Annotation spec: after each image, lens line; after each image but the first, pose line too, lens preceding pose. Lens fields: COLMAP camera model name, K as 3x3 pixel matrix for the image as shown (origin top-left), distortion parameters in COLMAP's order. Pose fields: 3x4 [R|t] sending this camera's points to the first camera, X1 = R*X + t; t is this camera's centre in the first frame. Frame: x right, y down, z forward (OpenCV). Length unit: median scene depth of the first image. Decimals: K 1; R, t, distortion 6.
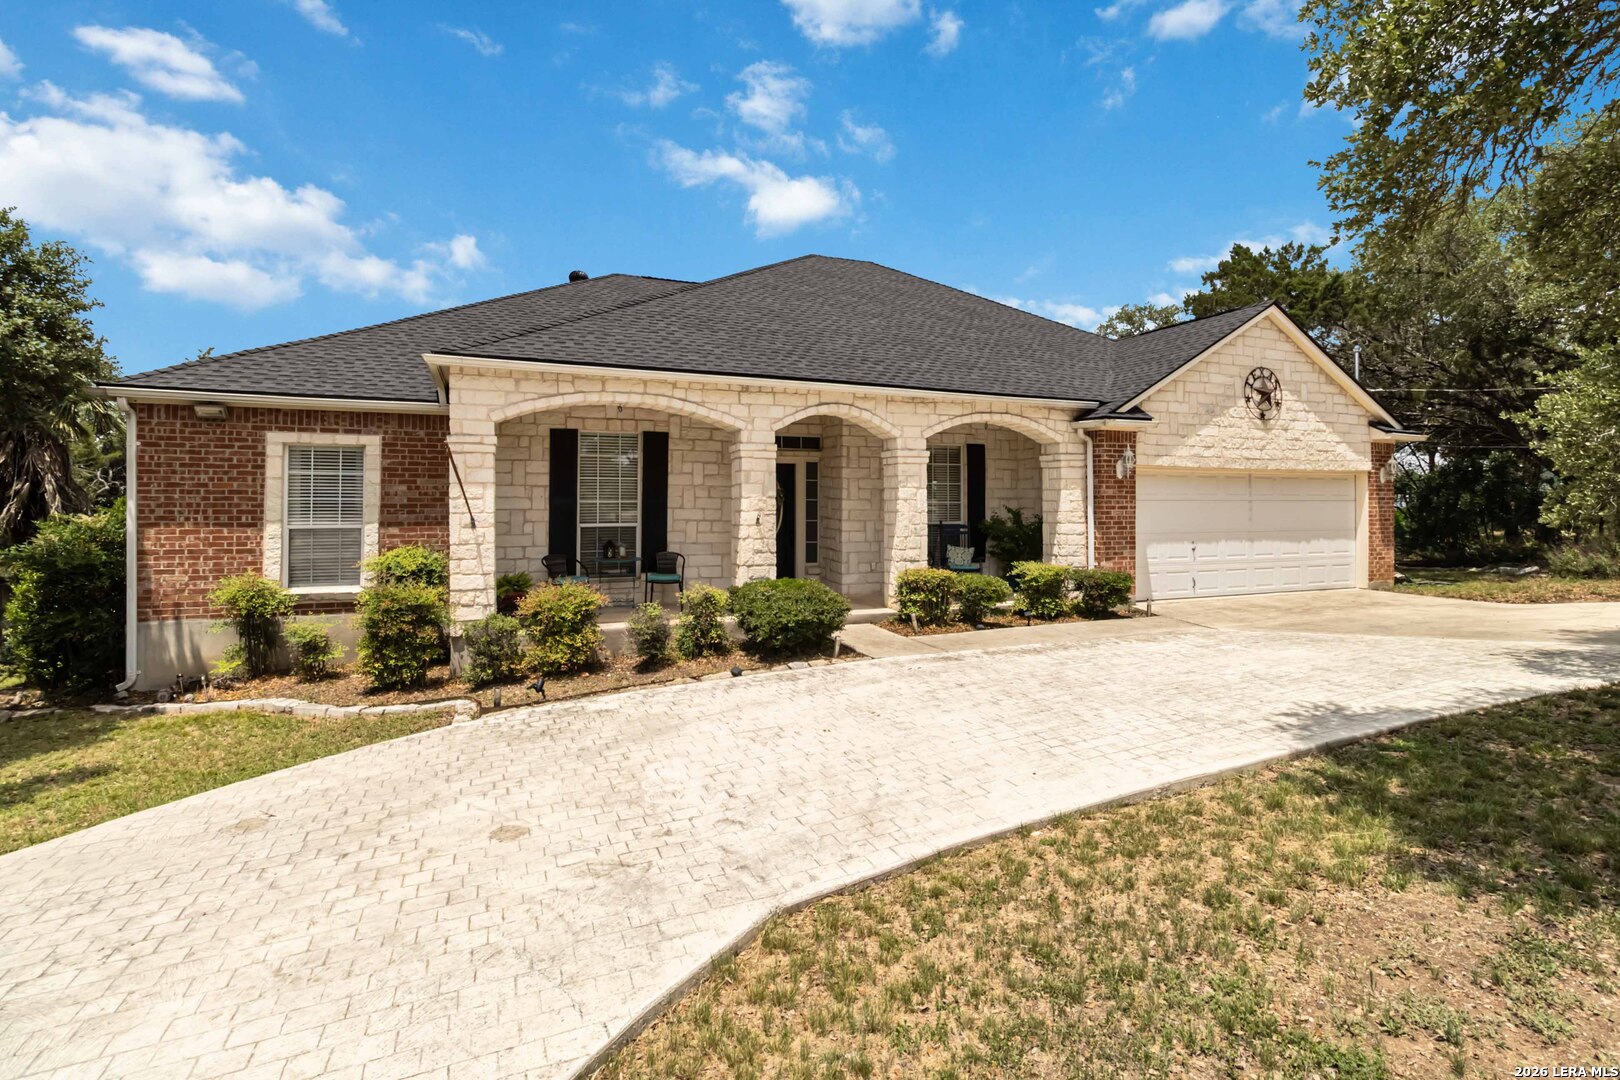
lens RADIAL K [[754.9, 0, 771.0], [0, 754.9, 486.3], [0, 0, 1]] dist [0.003885, 0.000218]
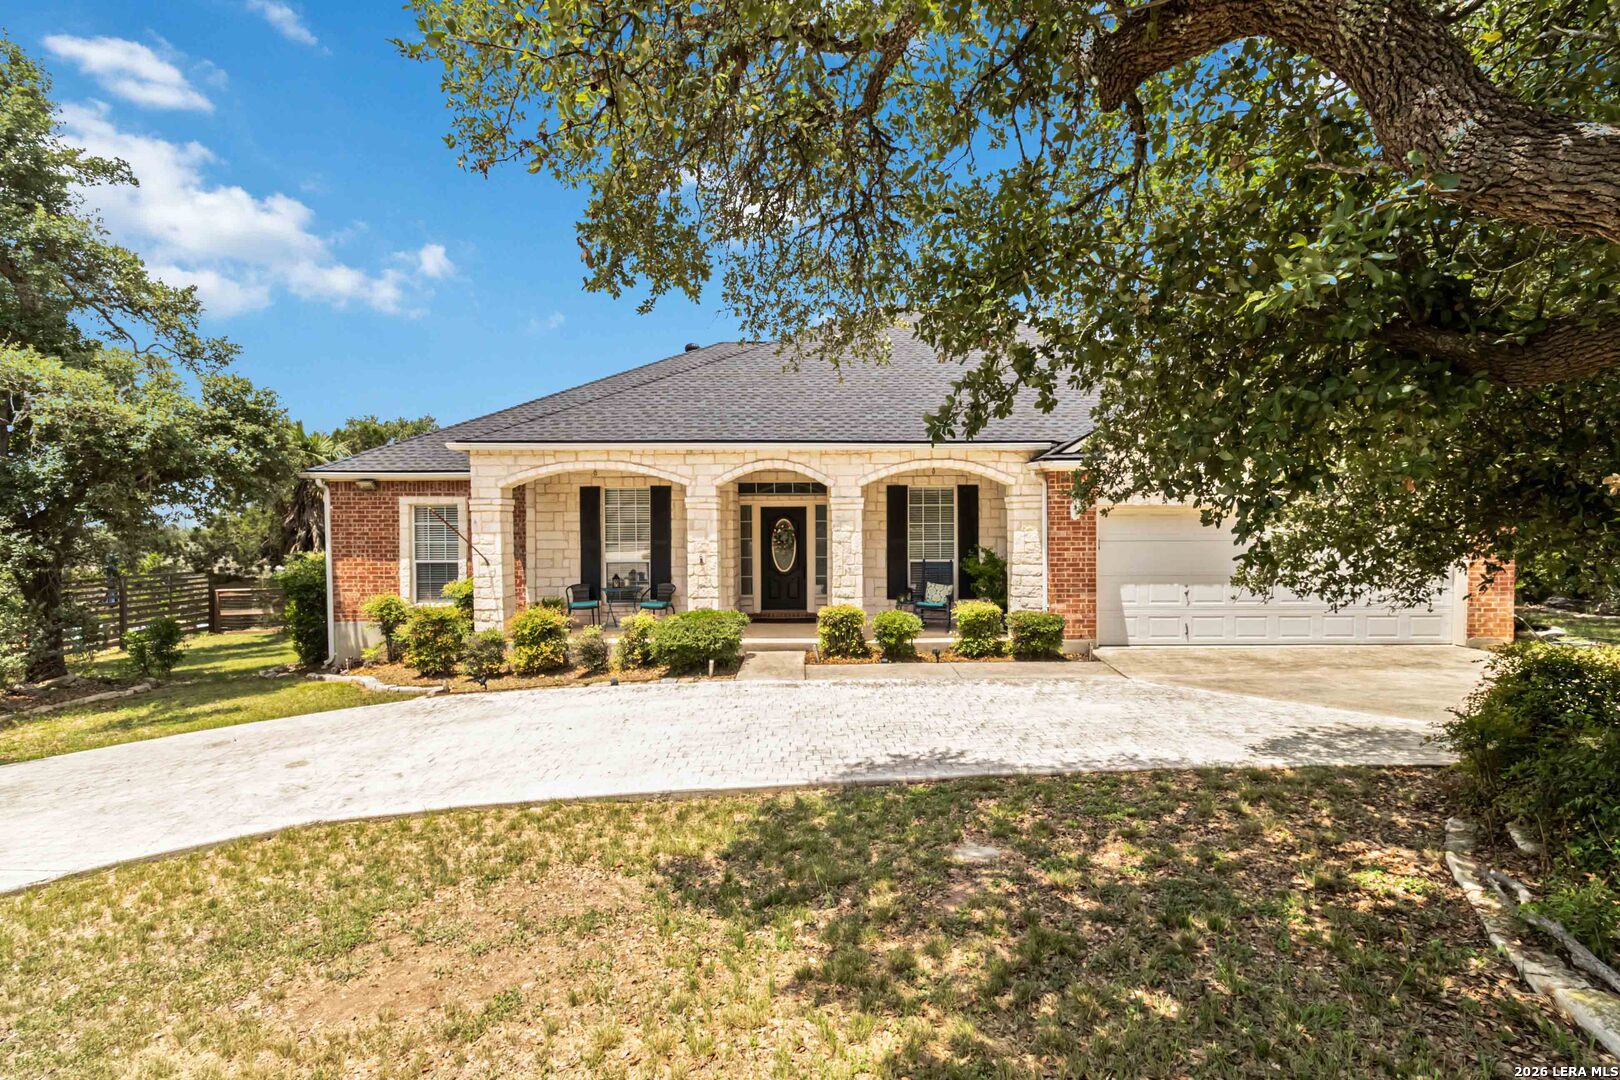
lens RADIAL K [[754.9, 0, 856.8], [0, 754.9, 520.9], [0, 0, 1]] dist [0.003885, 0.000218]
pose [[0.922560, -0.005644, -0.385813, 0.734412], [0.016097, 0.999586, 0.023868, -0.046532], [0.385518, -0.028230, 0.922268, -0.017142]]
